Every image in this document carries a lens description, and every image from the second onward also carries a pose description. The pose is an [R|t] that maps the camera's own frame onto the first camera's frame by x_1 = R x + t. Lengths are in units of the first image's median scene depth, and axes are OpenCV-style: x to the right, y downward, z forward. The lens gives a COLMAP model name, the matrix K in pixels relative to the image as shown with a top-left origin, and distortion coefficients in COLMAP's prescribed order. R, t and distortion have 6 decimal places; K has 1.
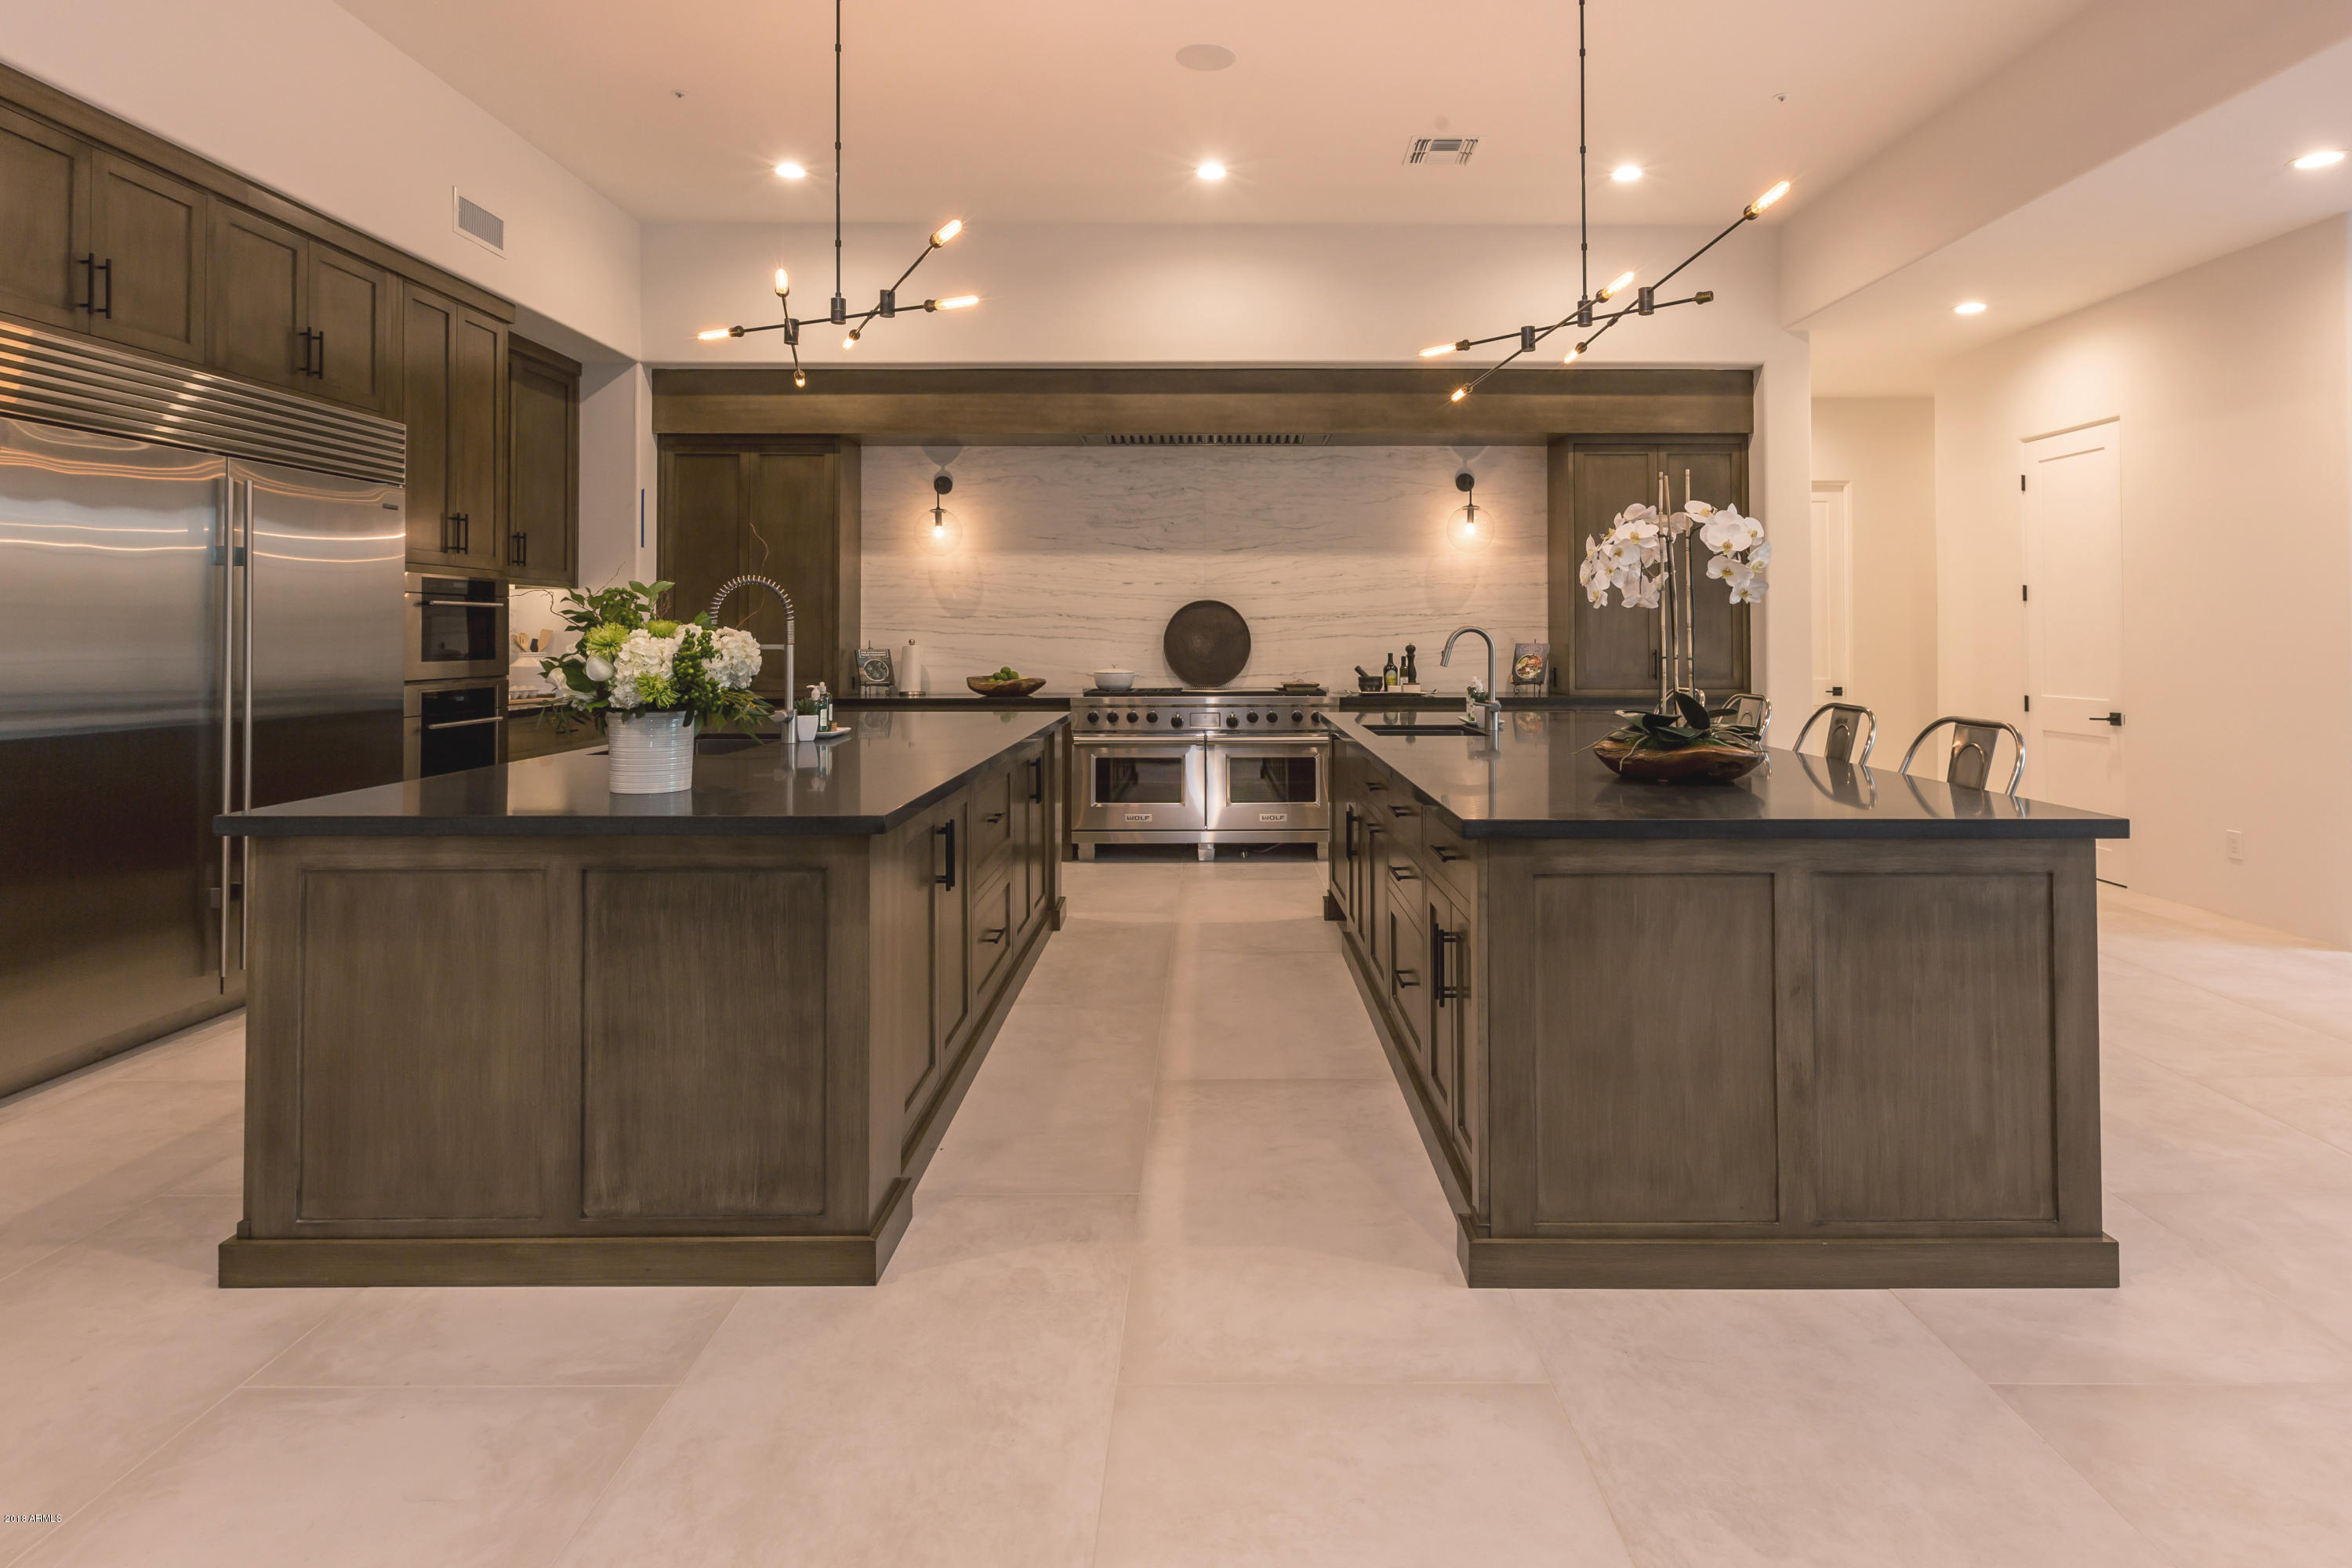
lens RADIAL K [[1343.6, 0, 1176.8], [0, 1343.6, 620.0], [0, 0, 1]] dist [0.002966, 0.002635]
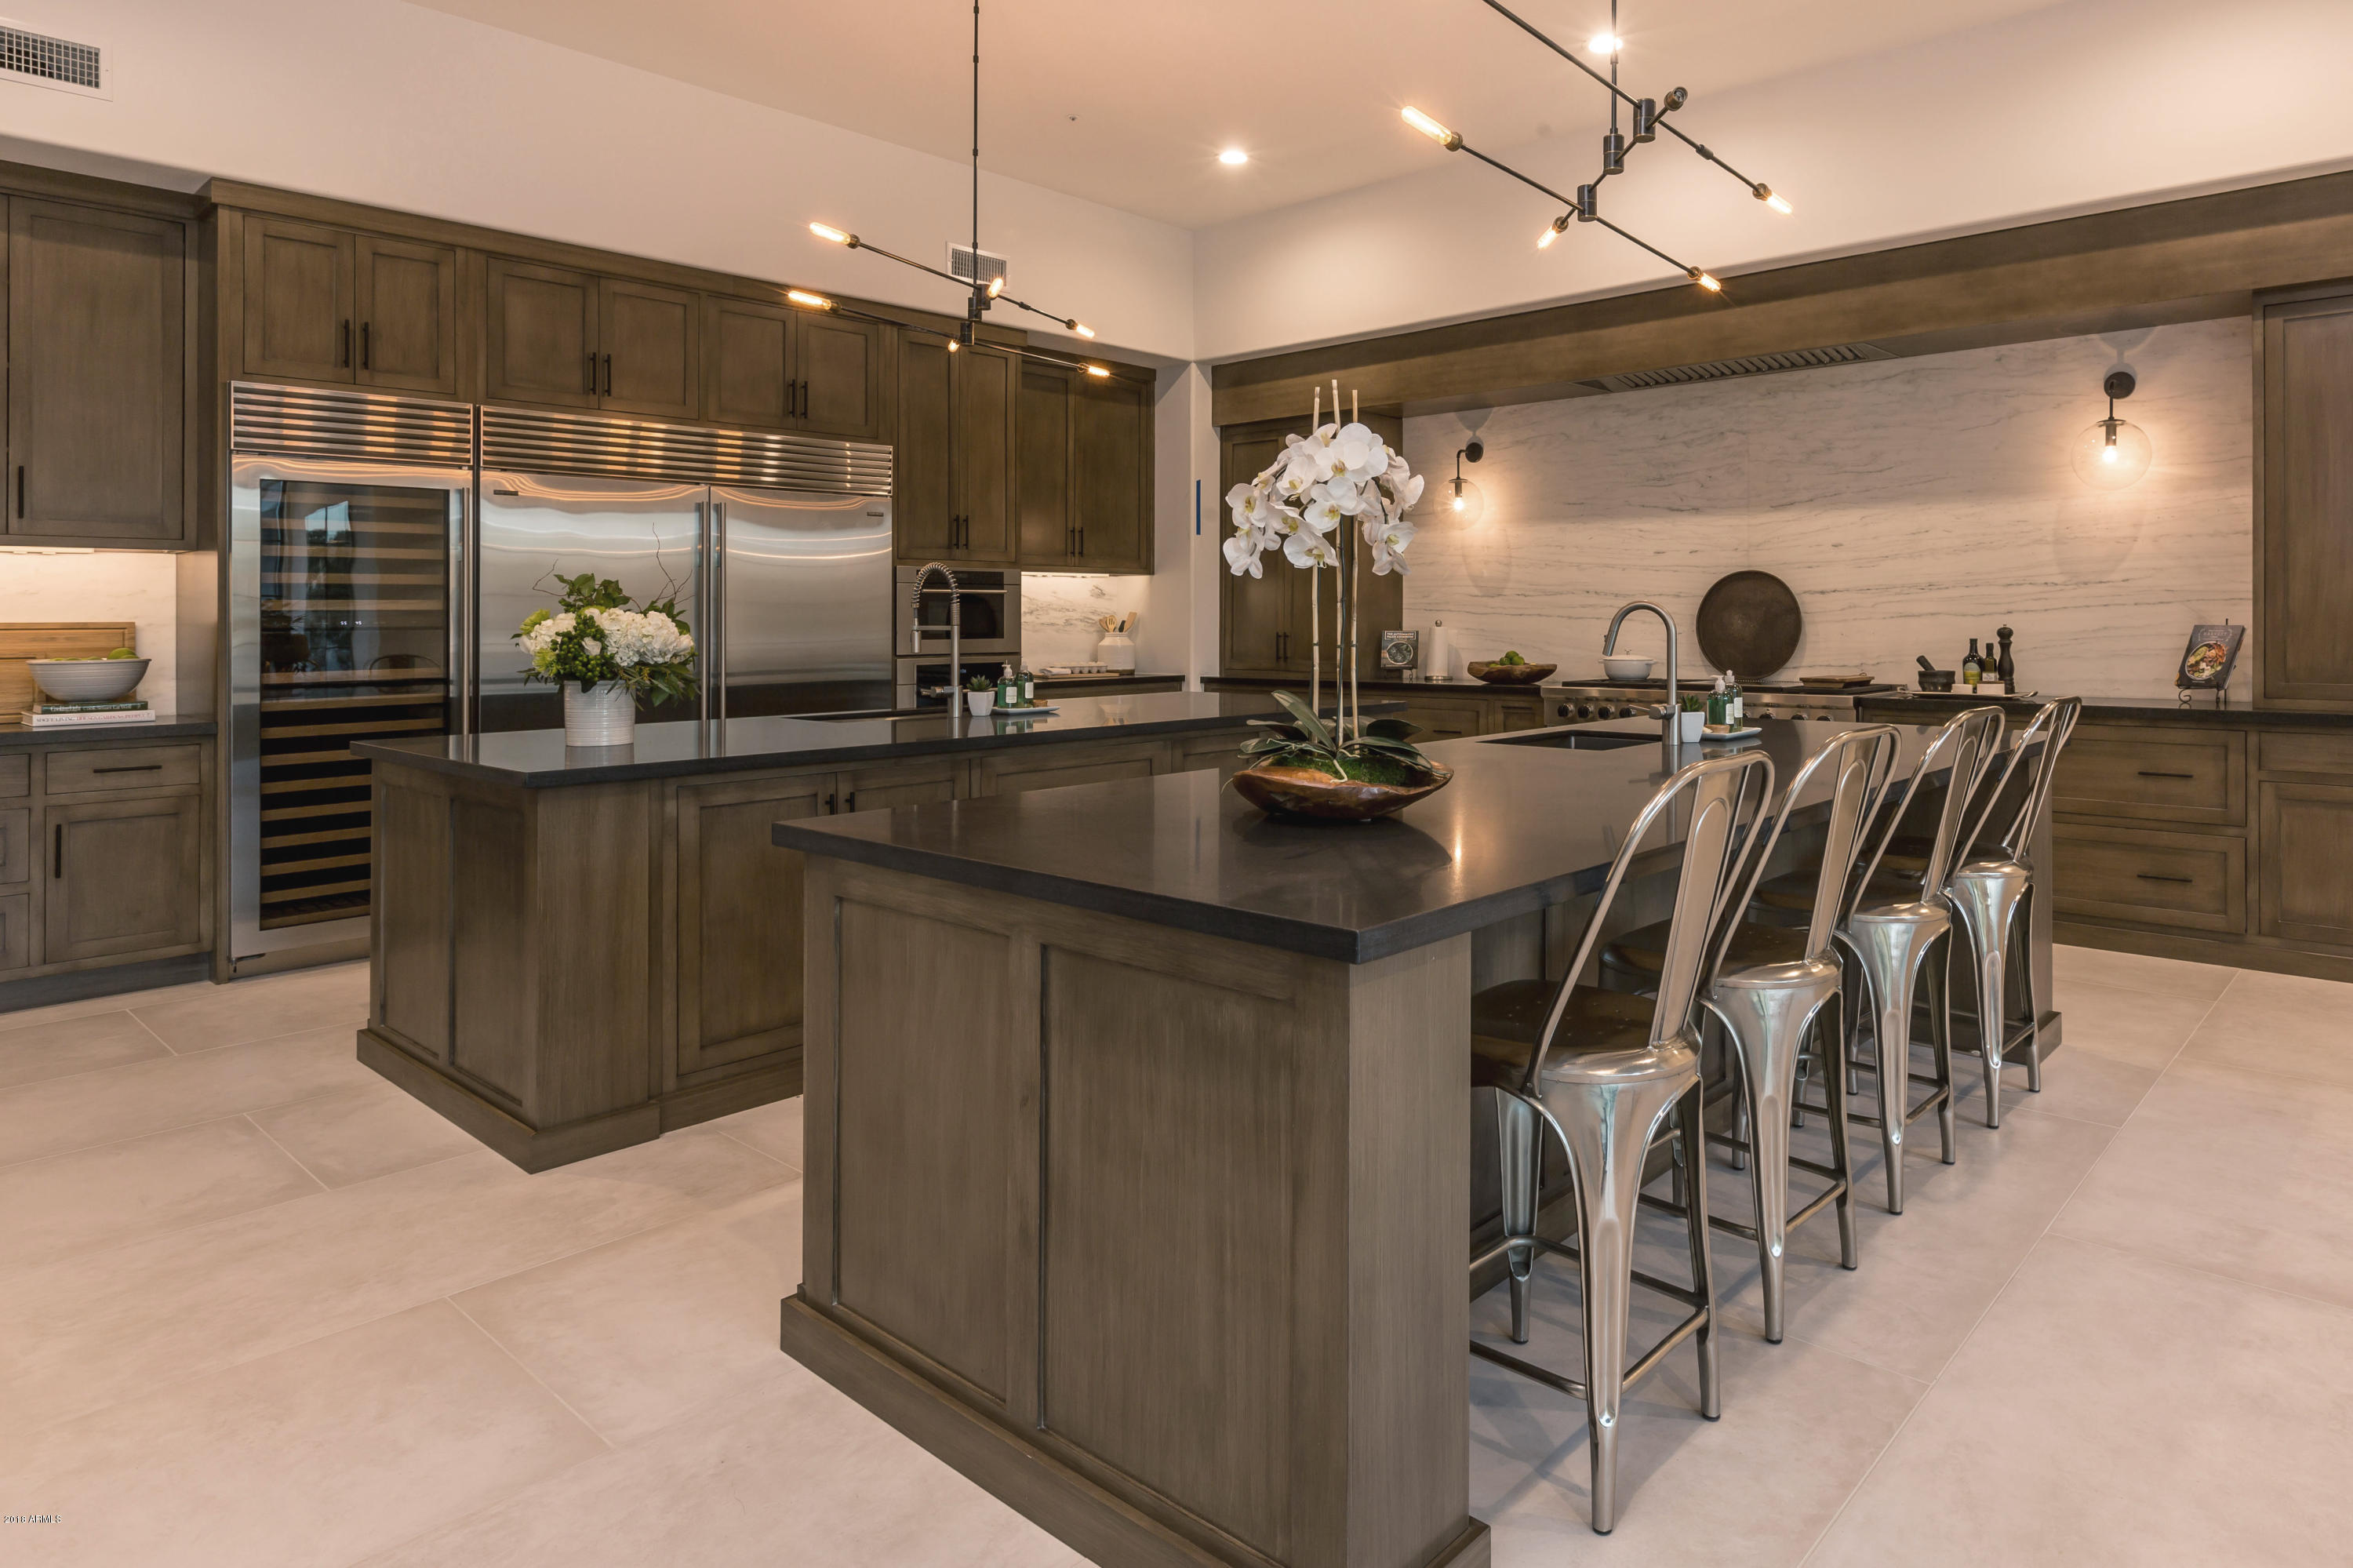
lens RADIAL K [[1400.7, 0, 1178.5], [0, 1400.7, 617.8], [0, 0, 1]] dist [-0.002365, 0.000326]
pose [[0.737470, -0.003046, -0.675374, 0.342257], [0.011376, 0.999904, 0.007912, 0.002981], [0.675285, -0.013518, 0.737433, 0.165647]]
